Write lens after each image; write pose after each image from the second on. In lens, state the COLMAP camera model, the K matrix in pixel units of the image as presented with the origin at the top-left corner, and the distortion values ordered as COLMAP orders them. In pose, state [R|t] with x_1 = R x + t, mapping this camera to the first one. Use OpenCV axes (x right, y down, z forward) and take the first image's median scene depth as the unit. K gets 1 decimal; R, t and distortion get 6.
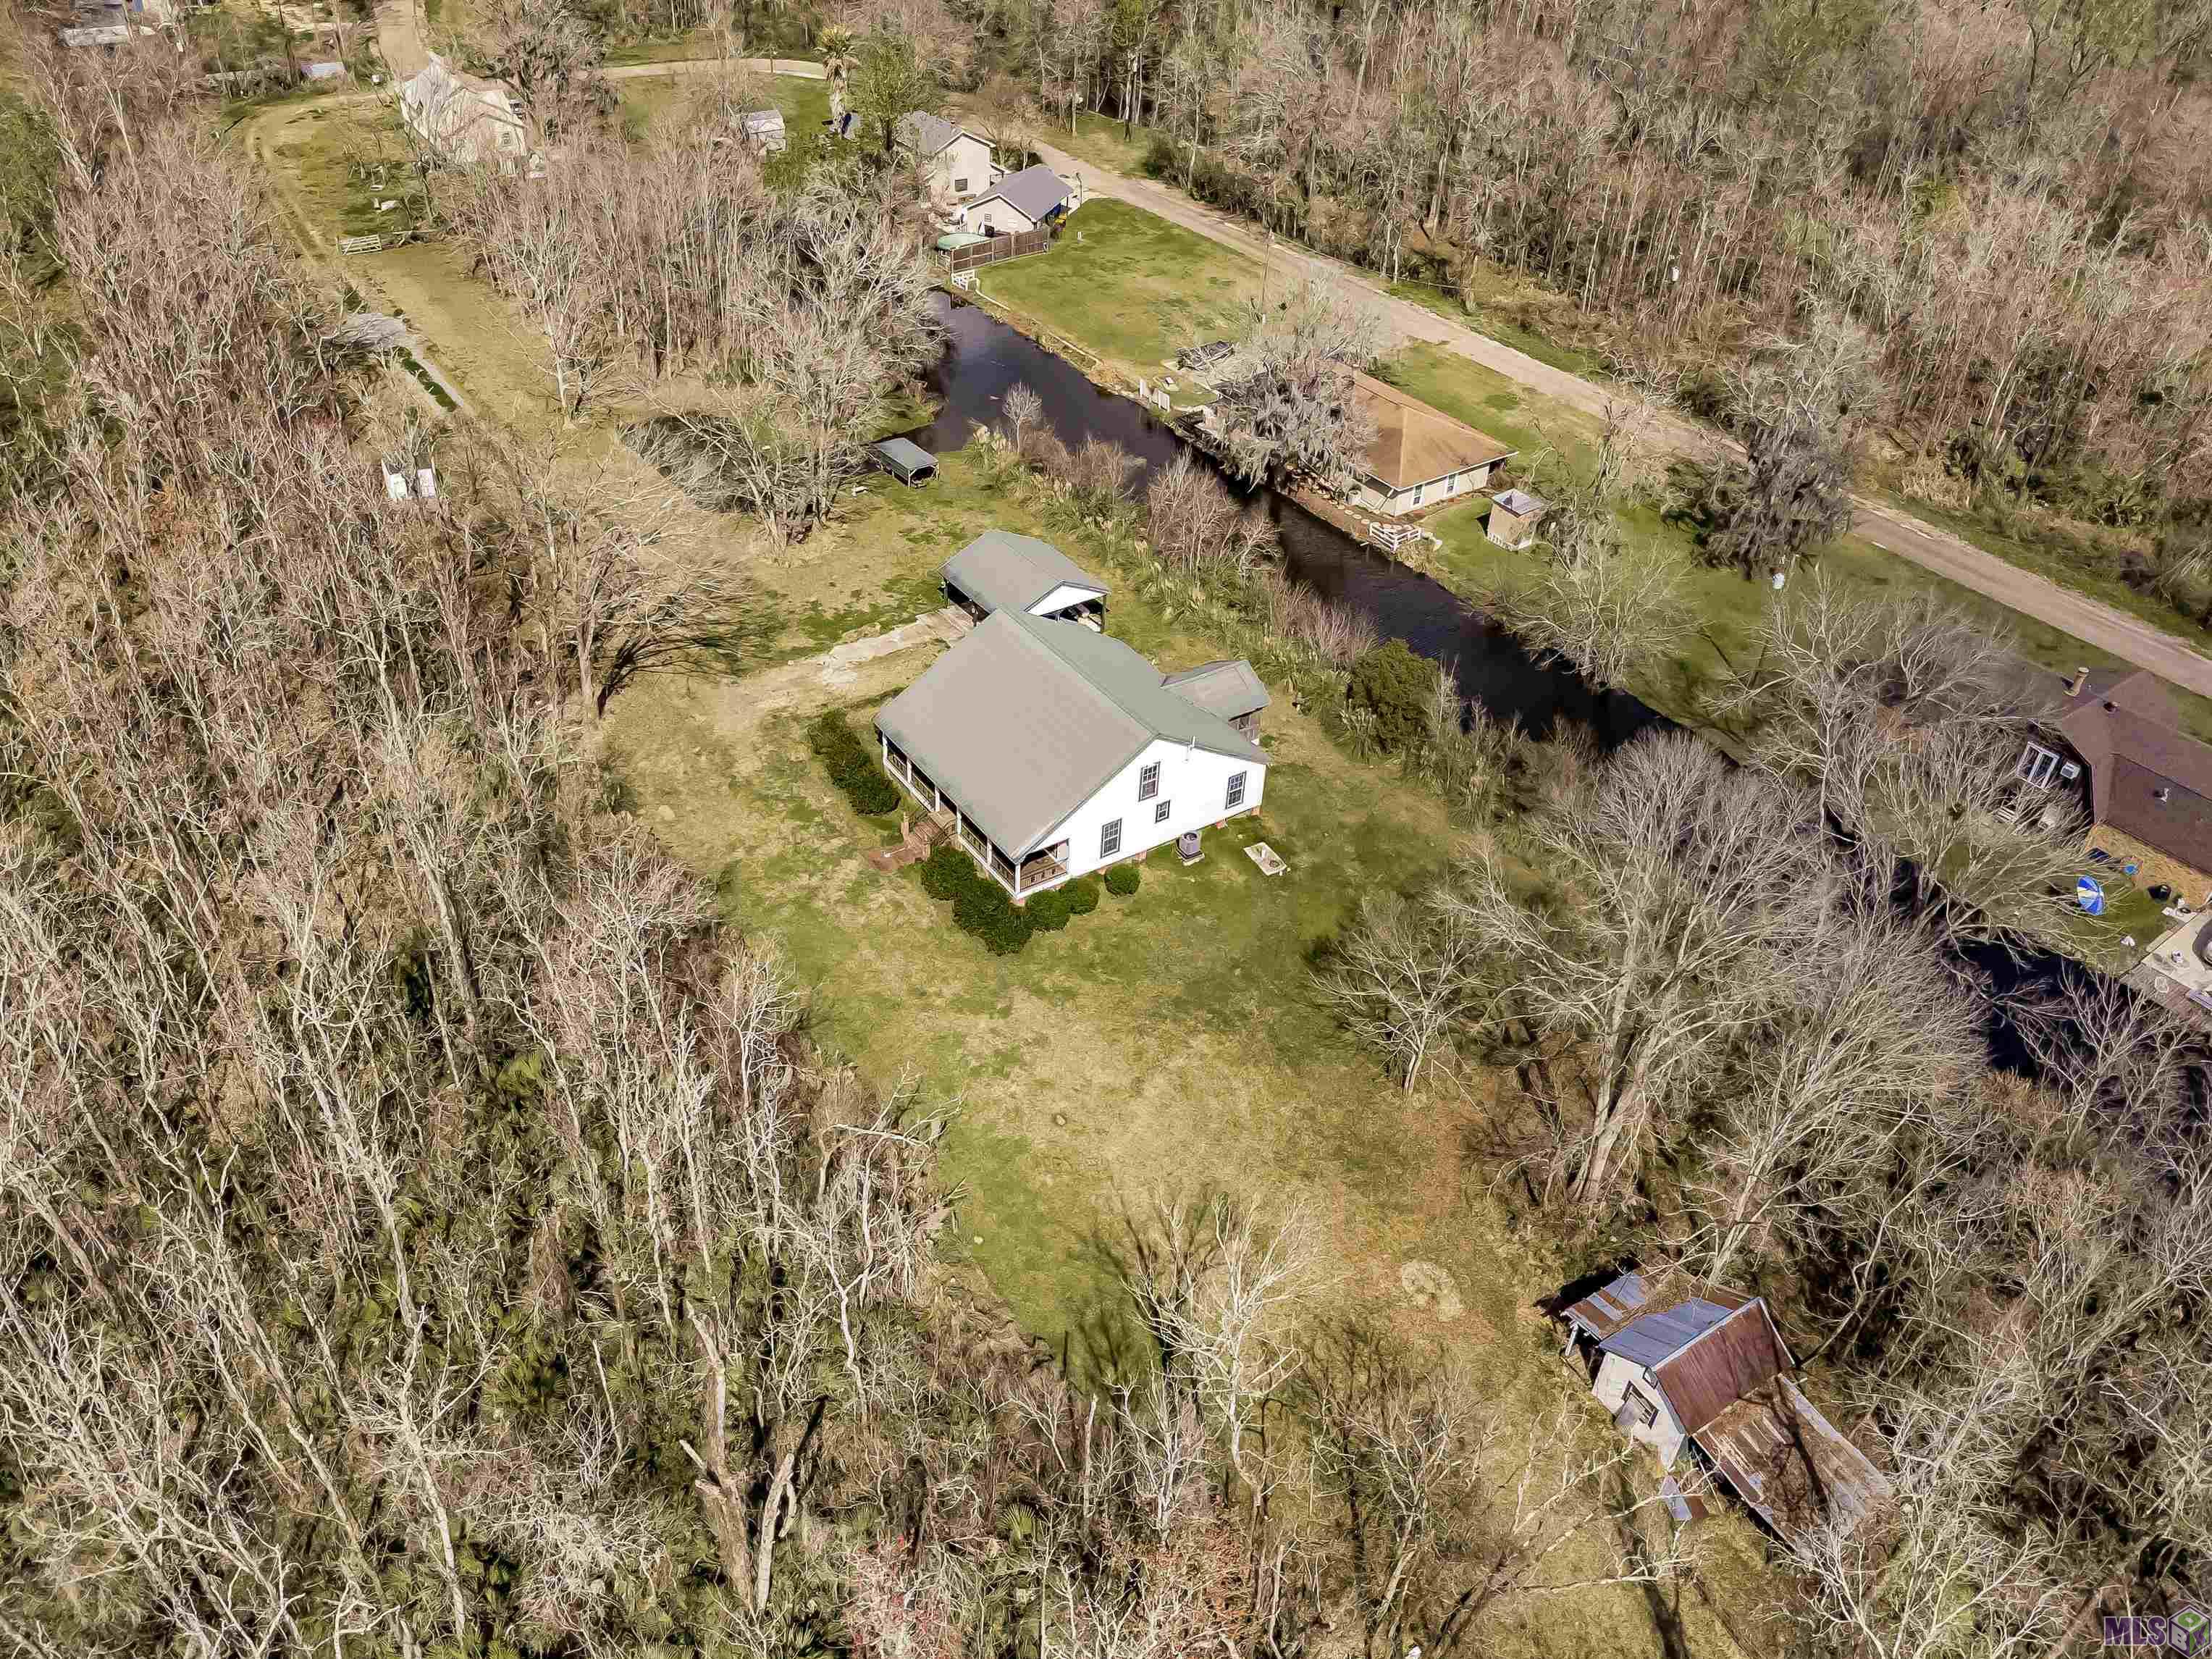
lens RADIAL K [[1541.4, 0, 1106.0], [0, 1541.4, 829.5], [0, 0, 1]] dist [-0.001112, 0.000946]
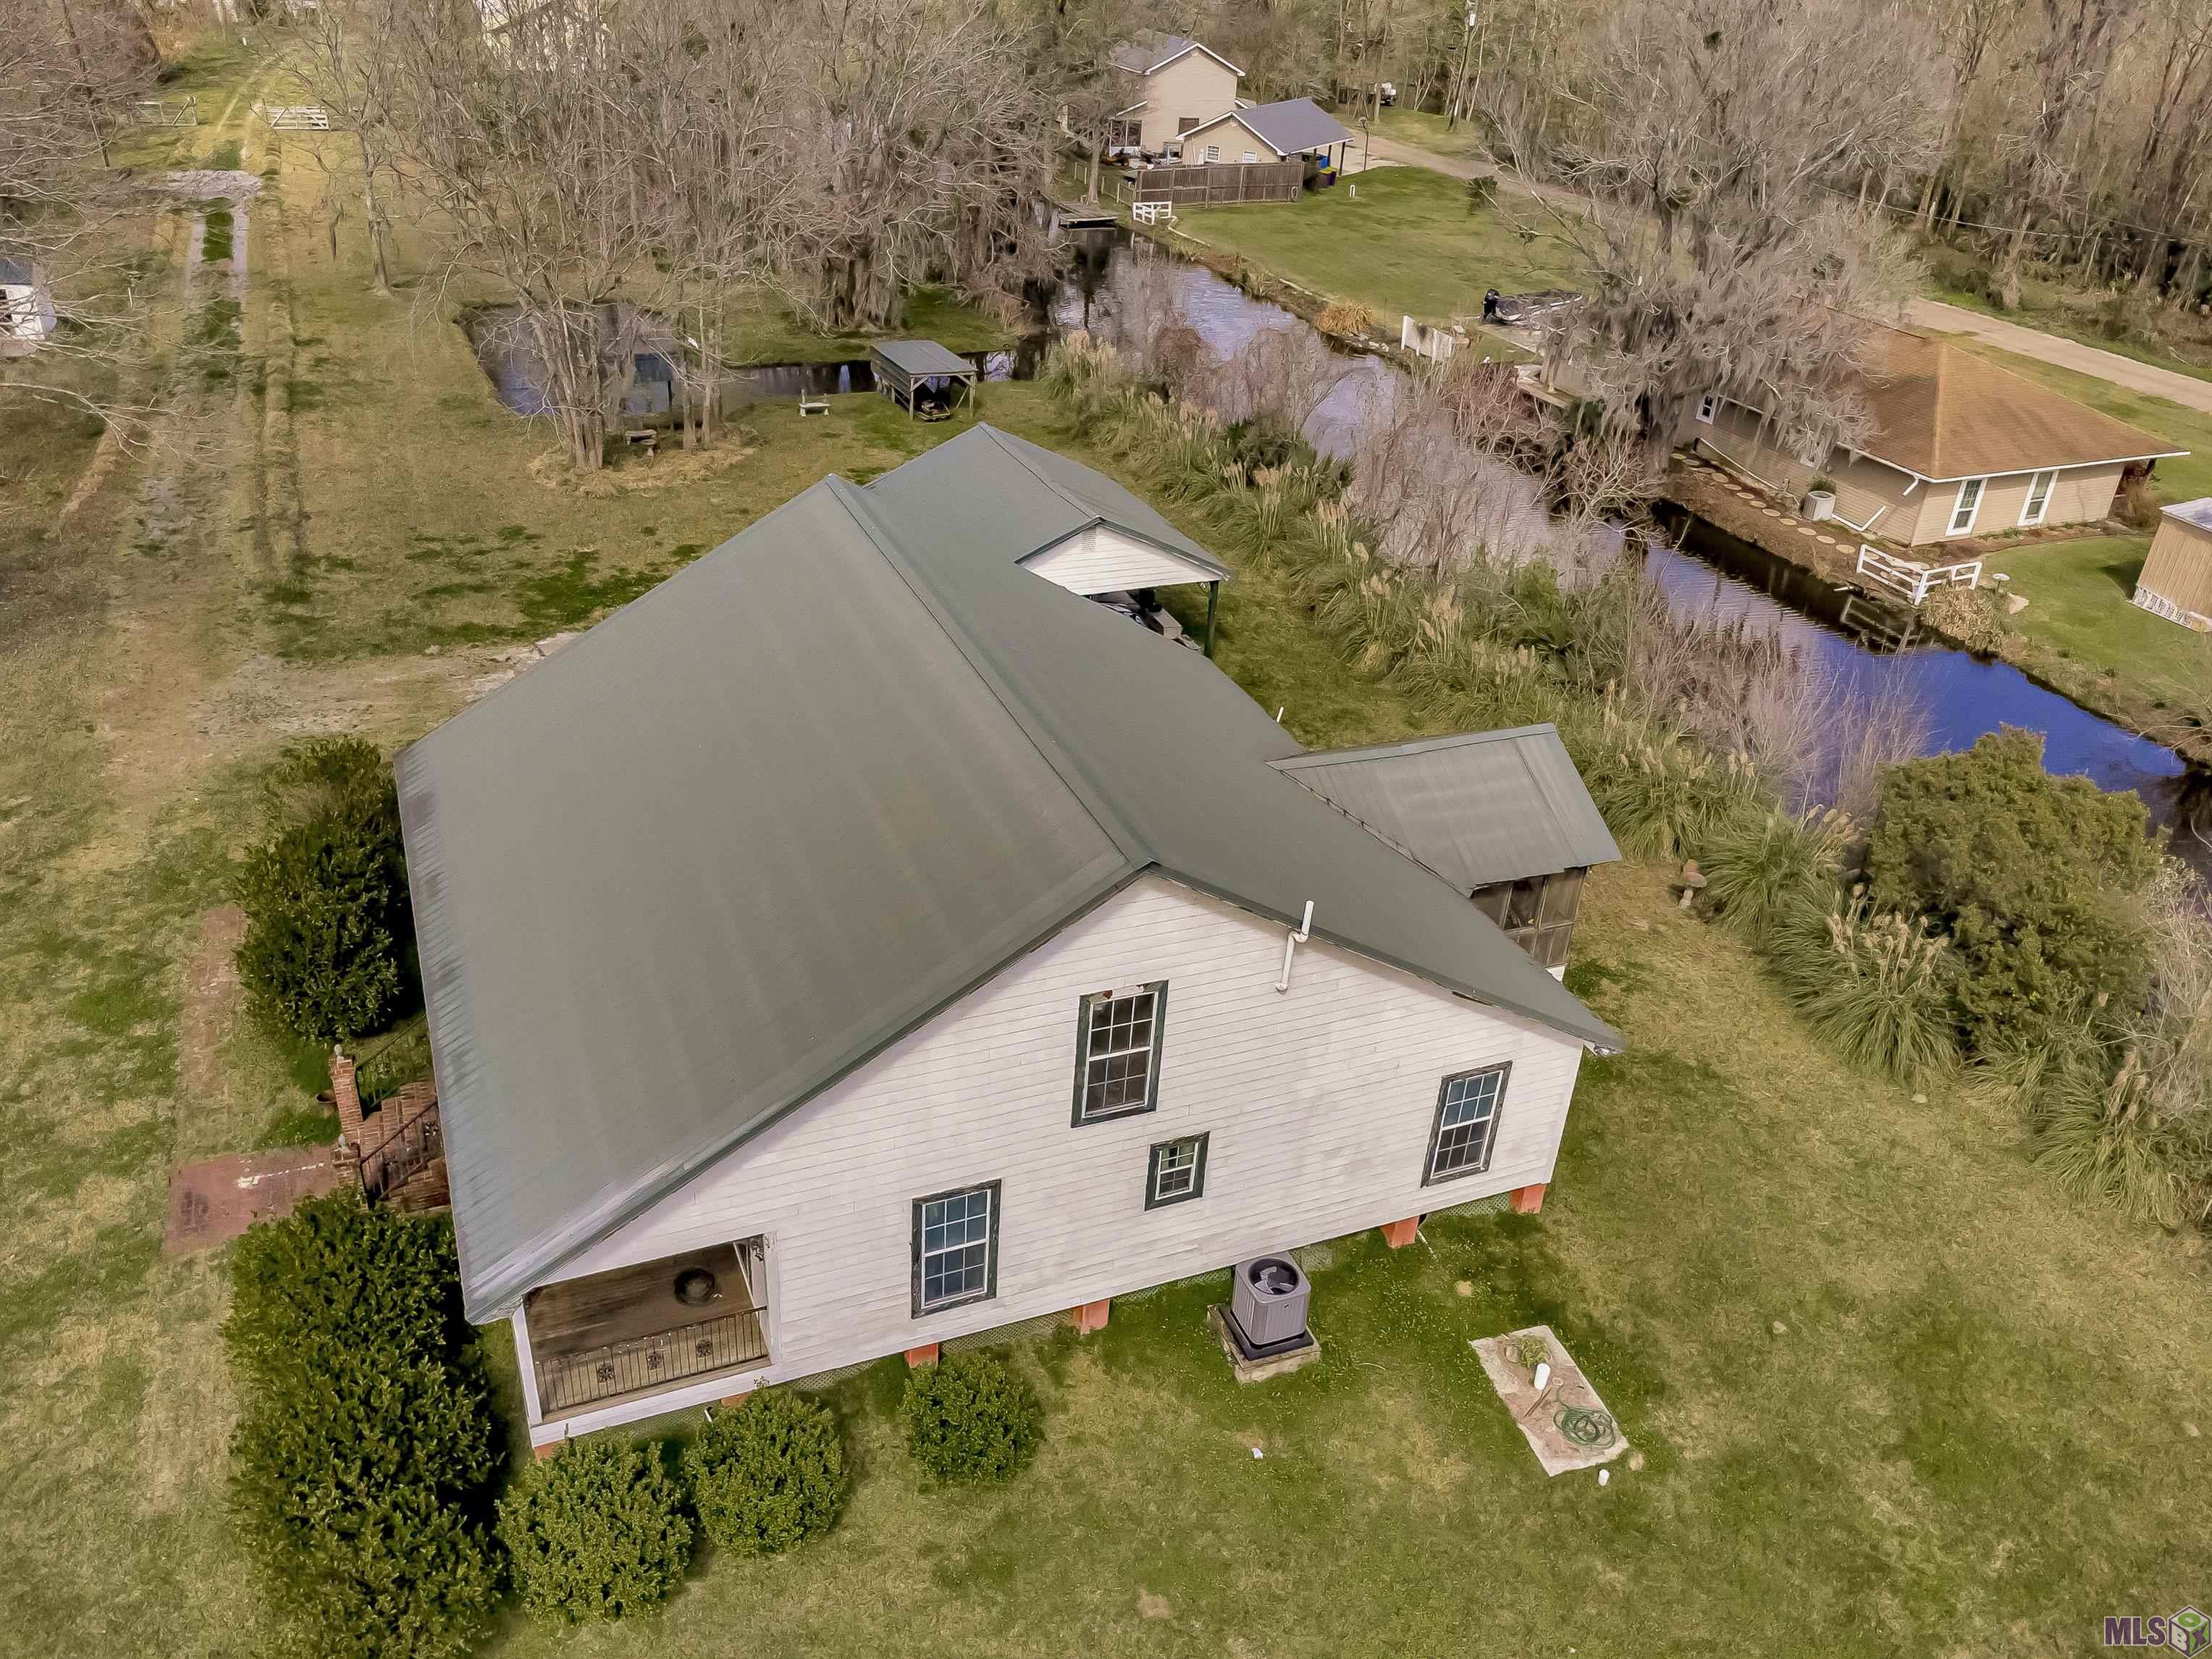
lens RADIAL K [[1689.7, 0, 1106.0], [0, 1689.7, 829.5], [0, 0, 1]] dist [-0.001384, 0.001525]
pose [[0.978958, 0.112441, -0.170288, 0.065832], [-0.135827, 0.981826, -0.132547, -0.028217], [0.152290, 0.152887, 0.976439, 0.673974]]
